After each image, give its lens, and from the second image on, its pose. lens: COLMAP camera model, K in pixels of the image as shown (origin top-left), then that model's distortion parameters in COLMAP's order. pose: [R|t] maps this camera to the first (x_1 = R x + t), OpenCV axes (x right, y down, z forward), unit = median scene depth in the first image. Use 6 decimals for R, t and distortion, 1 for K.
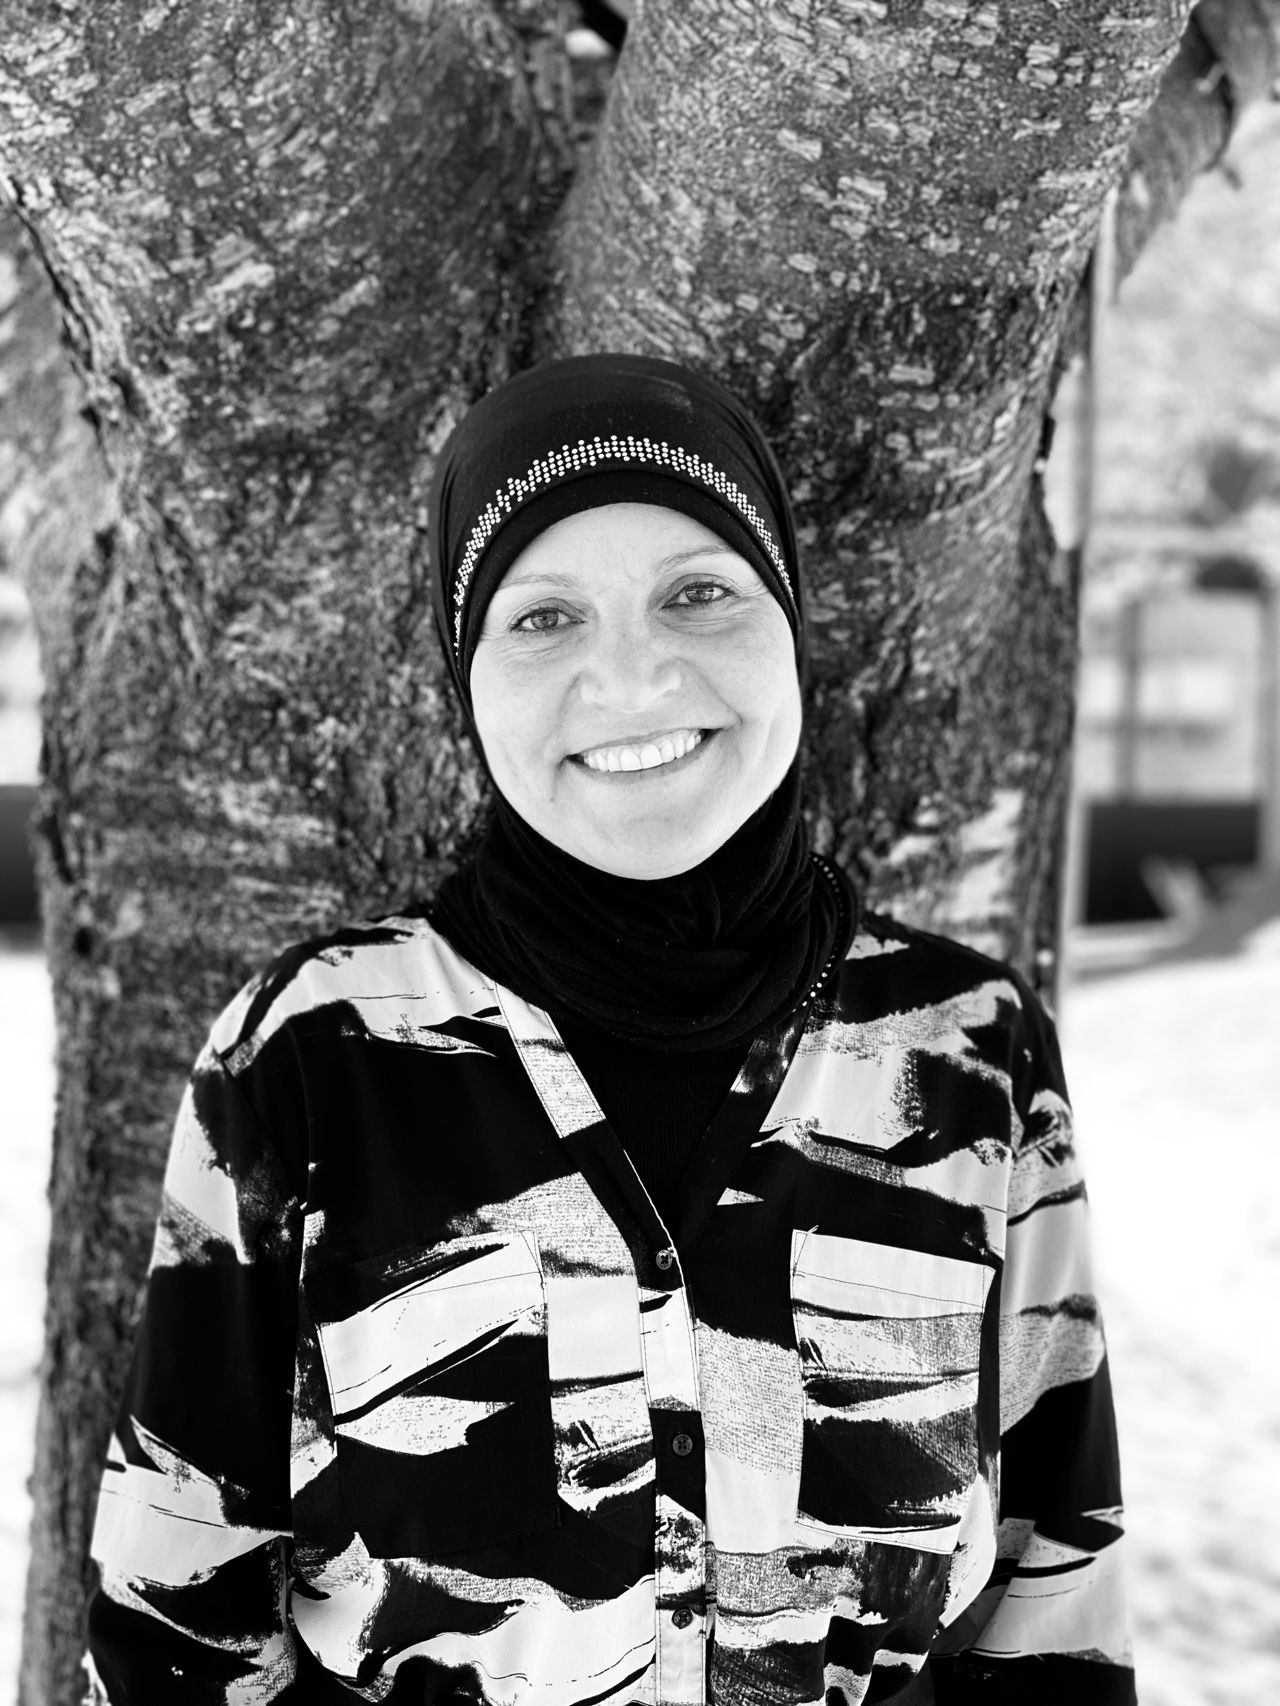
lens RADIAL K [[2559.6, 0, 650.9], [0, 2559.6, 851.8], [0, 0, 1]] dist [0.163117, -0.494490]
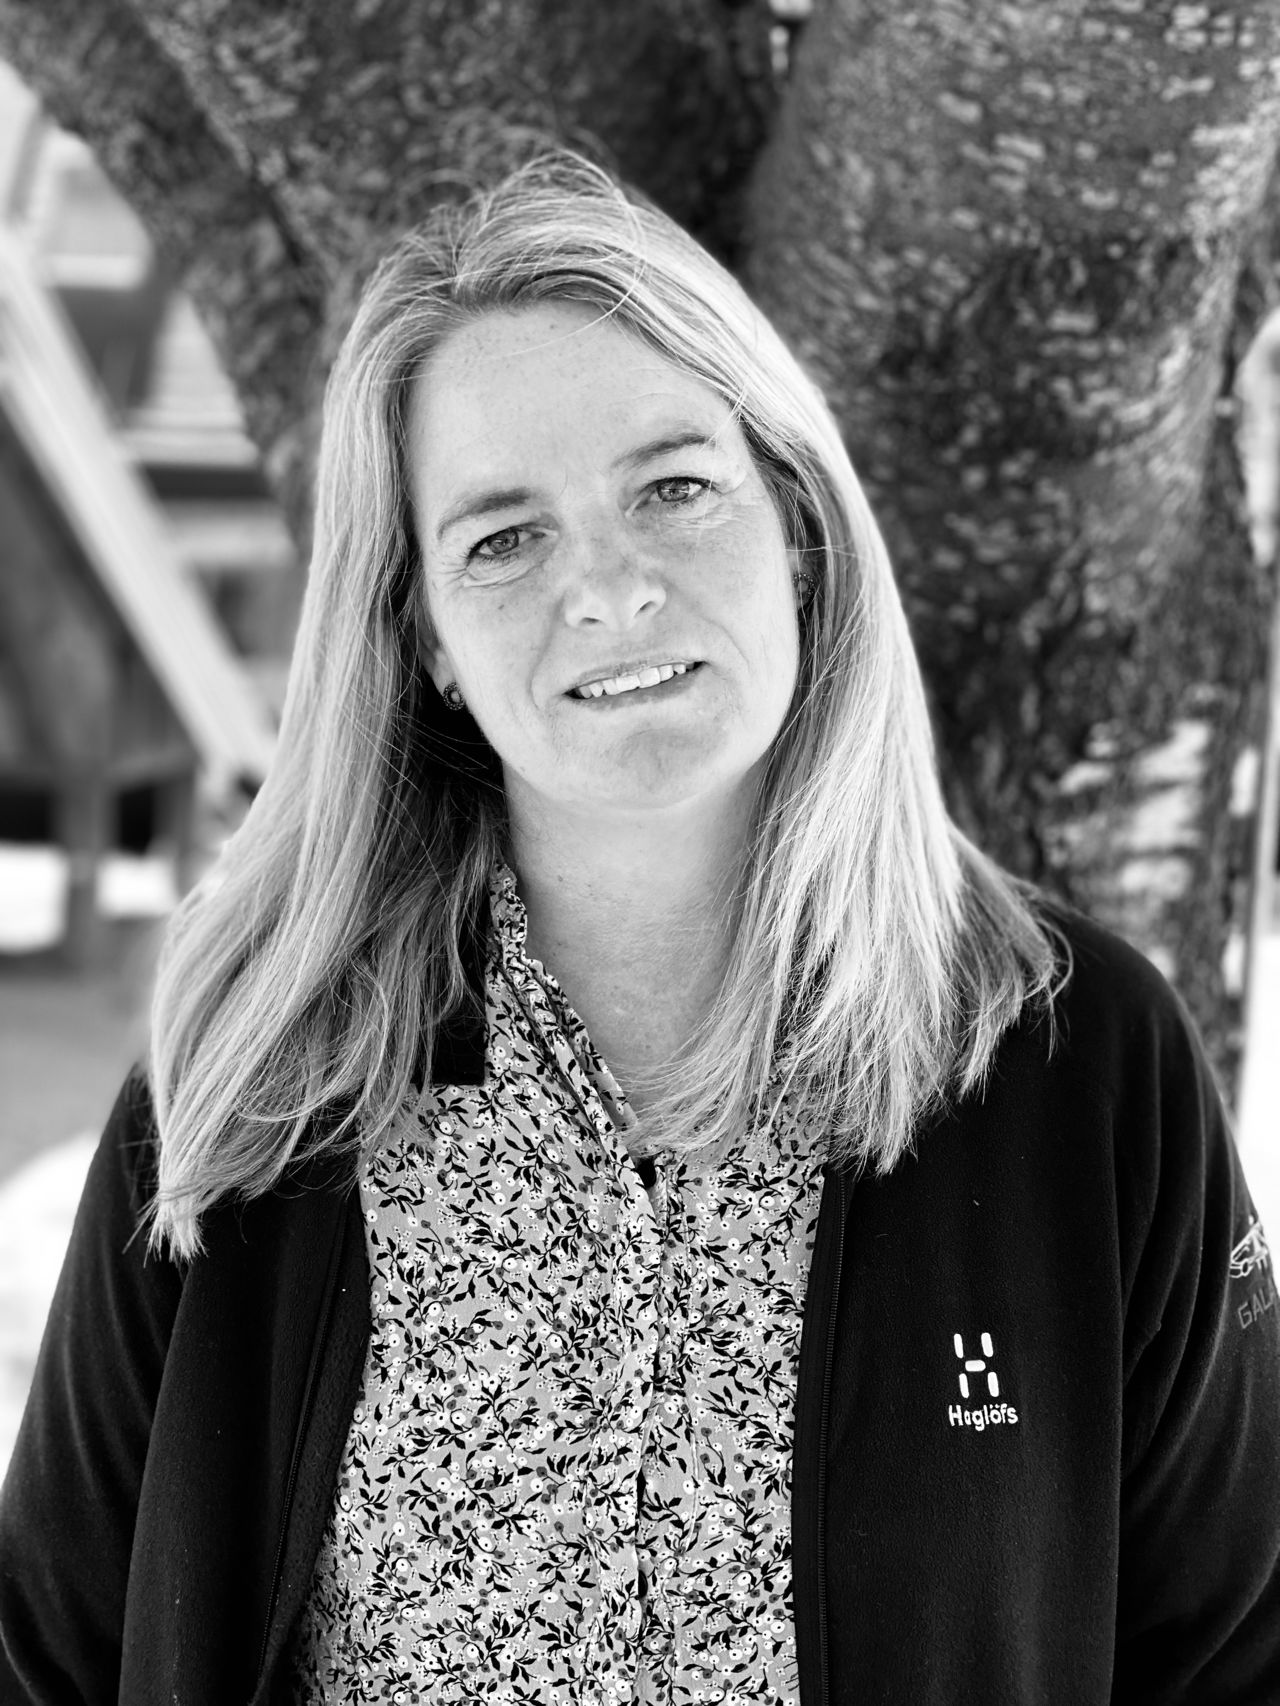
lens RADIAL K [[2555.6, 0, 634.6], [0, 2555.6, 862.1], [0, 0, 1]] dist [0.191004, -0.650336]
pose [[0.990628, 0.016812, -0.135550, 0.070681], [-0.013248, 0.999544, 0.027148, 0.008719], [0.135945, -0.025098, 0.990398, -0.074650]]
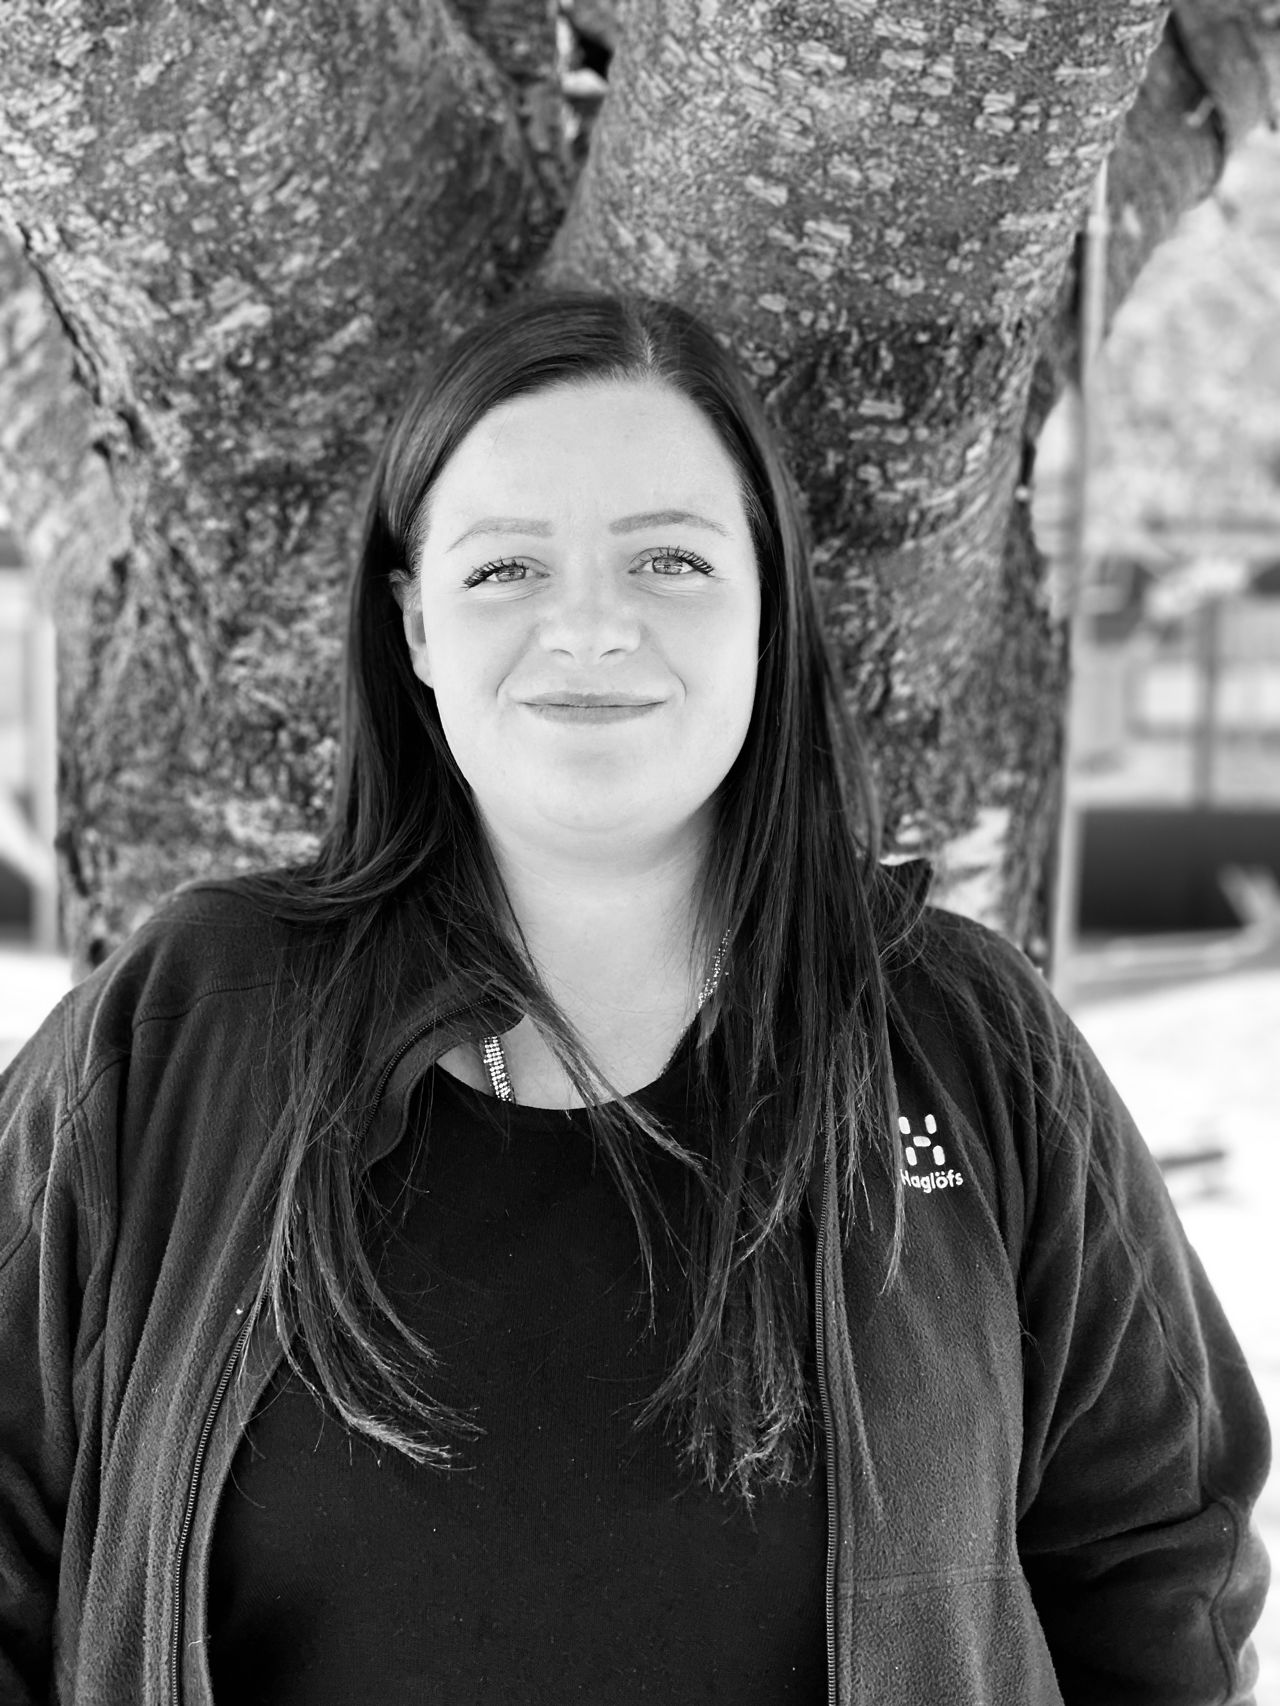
lens RADIAL K [[2558.5, 0, 648.6], [0, 2558.5, 845.2], [0, 0, 1]] dist [0.166182, -0.530526]
pose [[0.999484, 0.002070, -0.032059, 0.041592], [-0.002208, 0.999988, -0.004268, -0.005580], [0.032050, 0.004337, 0.999477, -0.035090]]
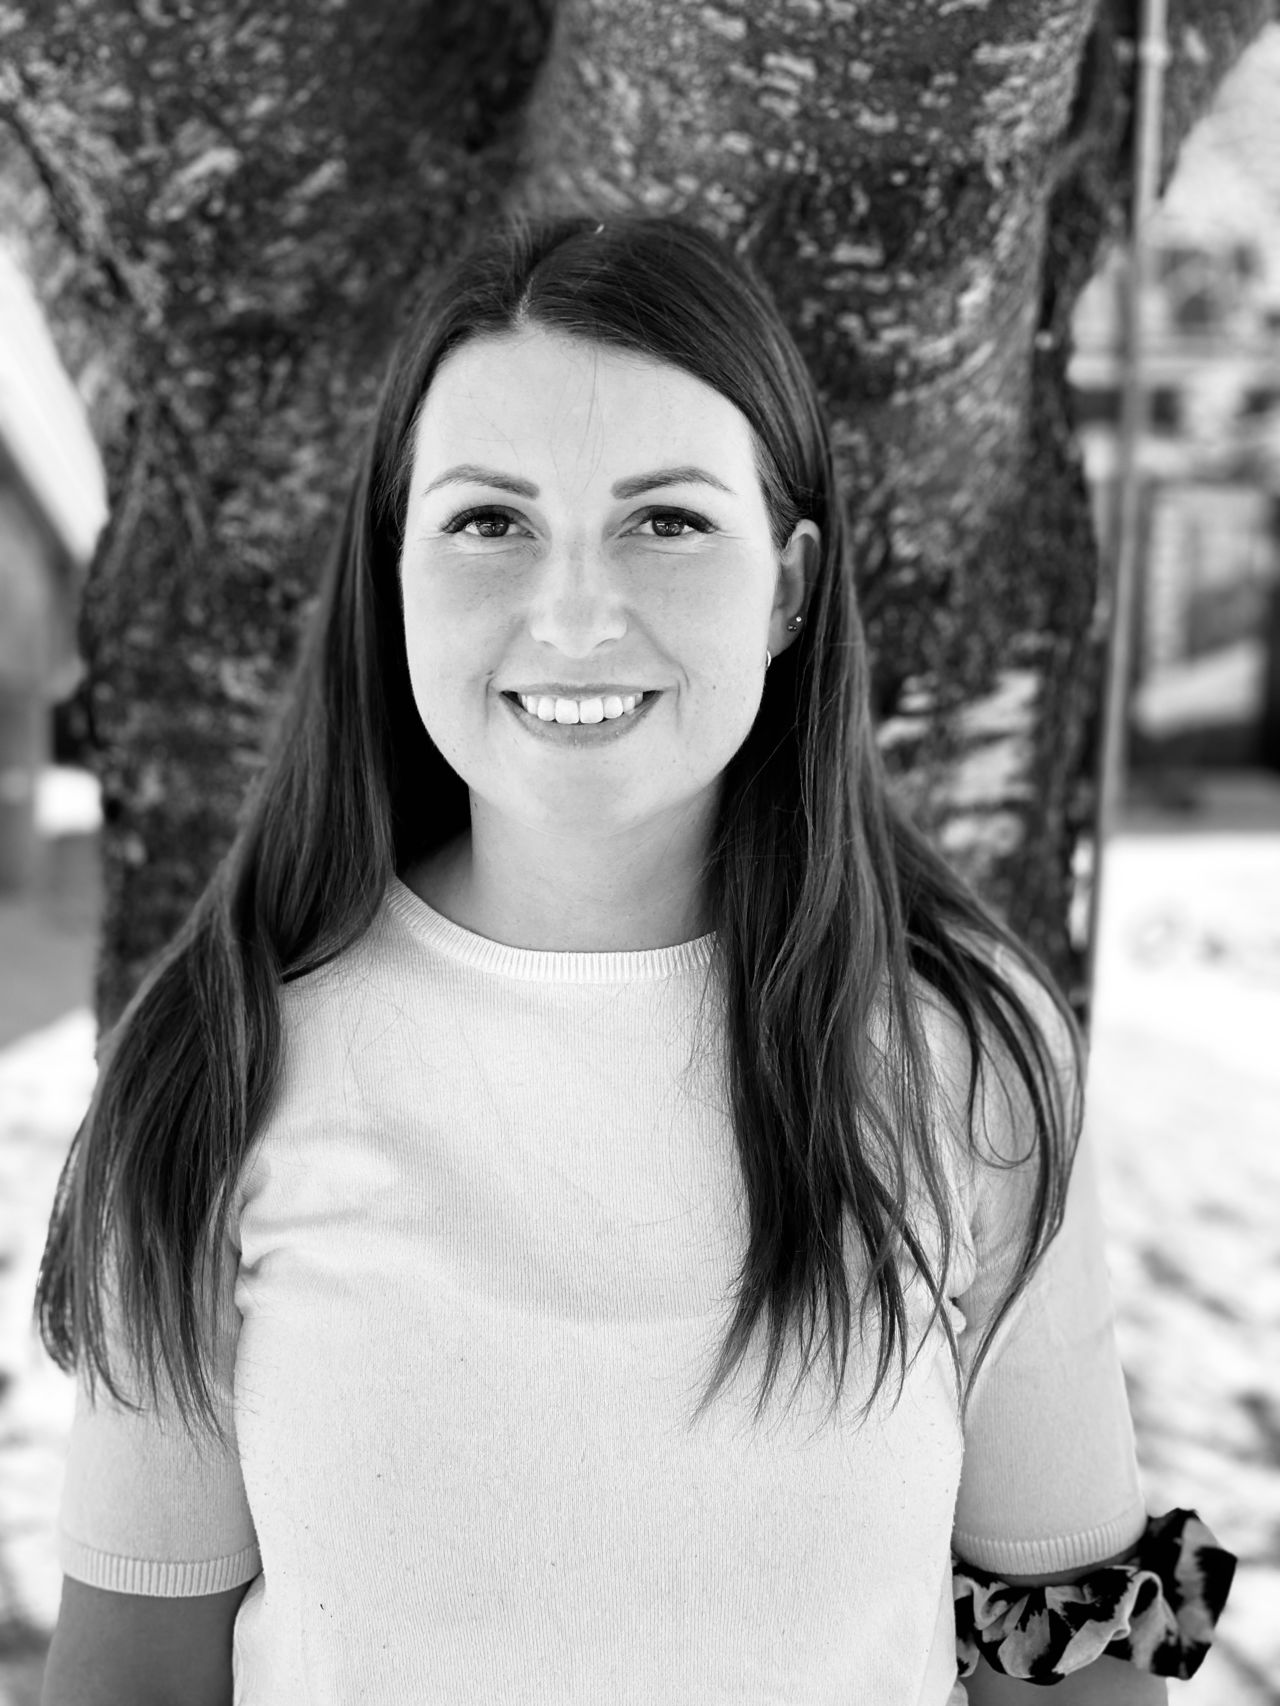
lens RADIAL K [[2558.5, 0, 648.6], [0, 2558.5, 845.2], [0, 0, 1]] dist [0.166182, -0.530526]
pose [[0.991856, 0.017560, -0.126148, 0.150444], [-0.010038, 0.998147, 0.060019, -0.018544], [0.126968, -0.058264, 0.990194, 0.000914]]
